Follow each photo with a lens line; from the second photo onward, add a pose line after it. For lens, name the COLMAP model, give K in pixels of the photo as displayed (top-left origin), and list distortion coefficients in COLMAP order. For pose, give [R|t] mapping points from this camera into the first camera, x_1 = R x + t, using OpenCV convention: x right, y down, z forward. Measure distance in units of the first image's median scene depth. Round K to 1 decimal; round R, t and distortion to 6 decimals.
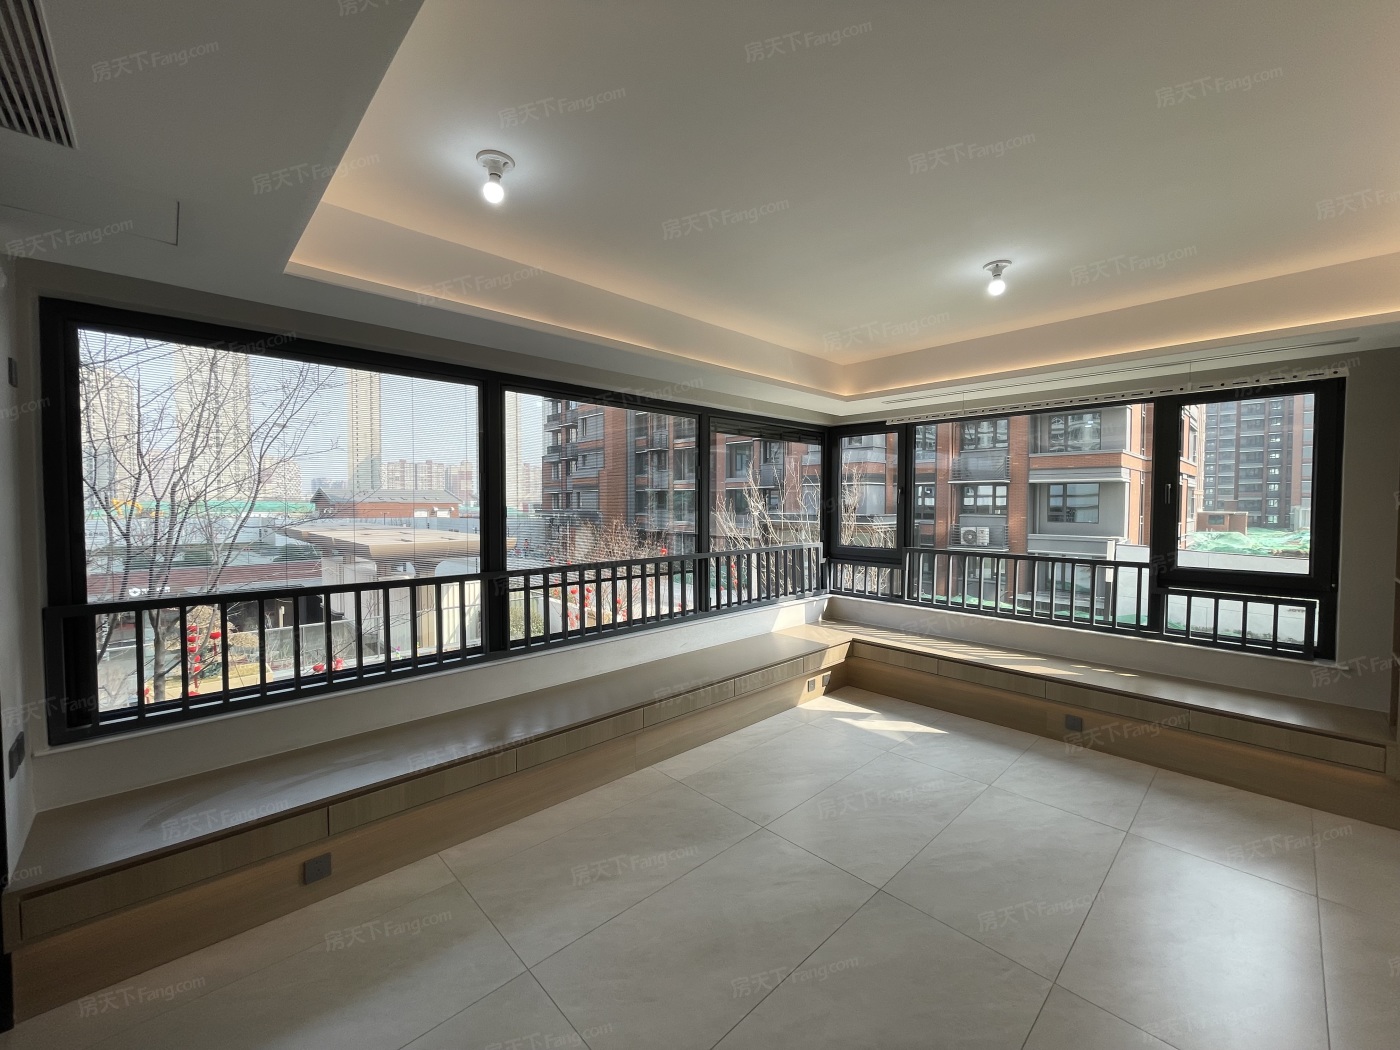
lens RADIAL K [[562.6, 0, 700.6], [0, 562.6, 519.6], [0, 0, 1]] dist [0.001045, 0.000196]
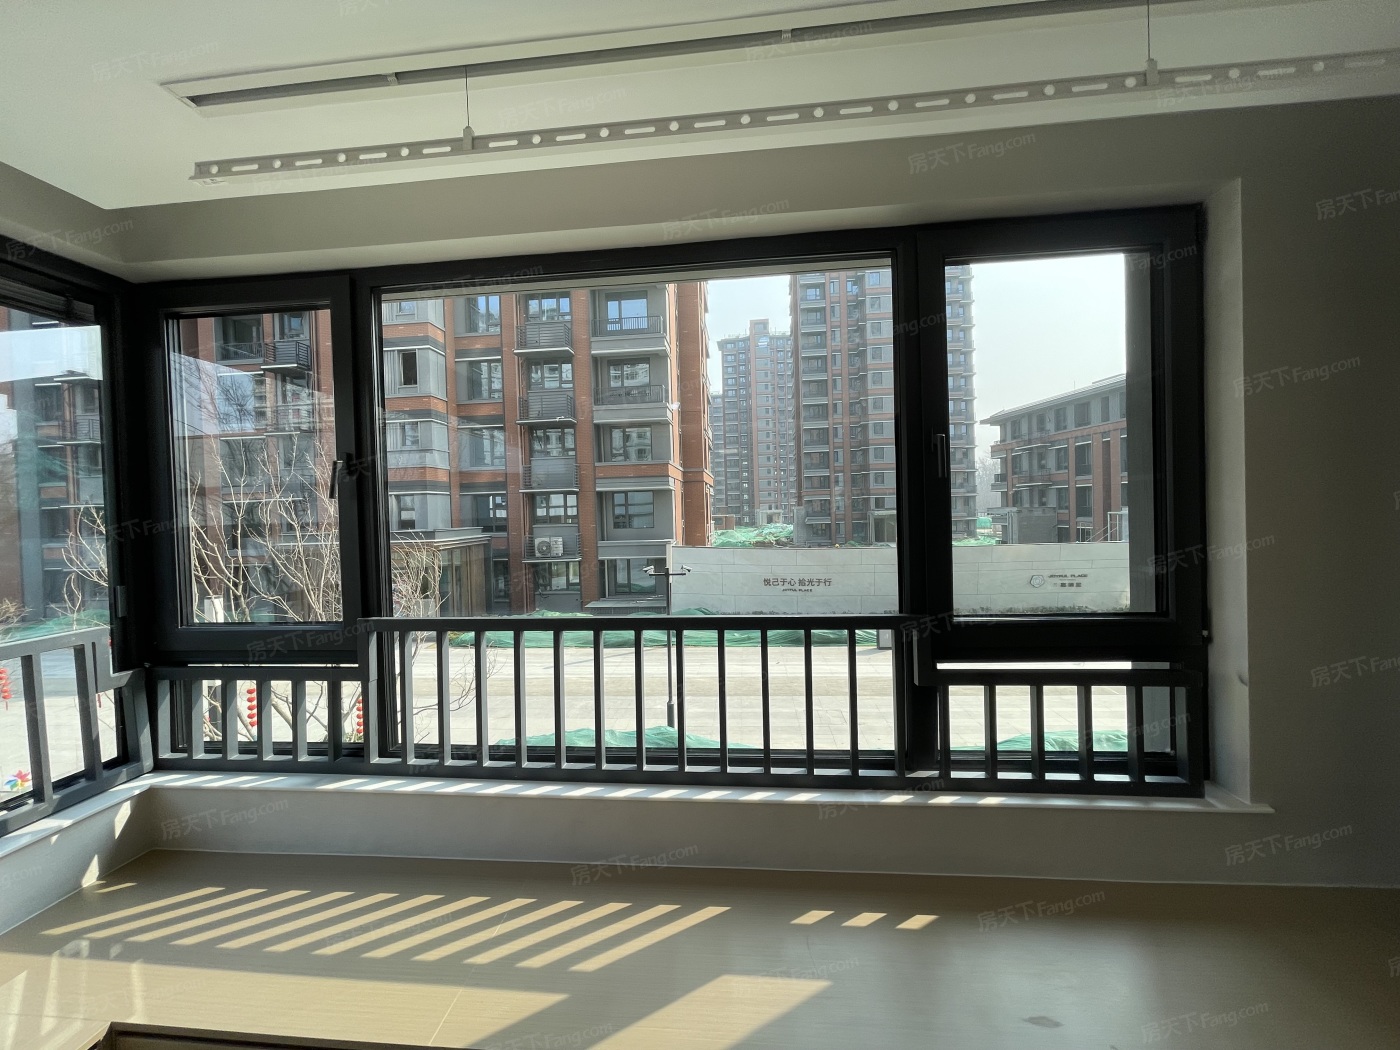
lens RADIAL K [[562.6, 0, 700.6], [0, 562.6, 519.6], [0, 0, 1]] dist [0.001045, 0.000196]
pose [[0.753111, -0.034946, 0.656965, 0.058502], [0.050161, 0.998732, -0.004377, -0.001006], [-0.655979, 0.036251, 0.753908, 0.115703]]
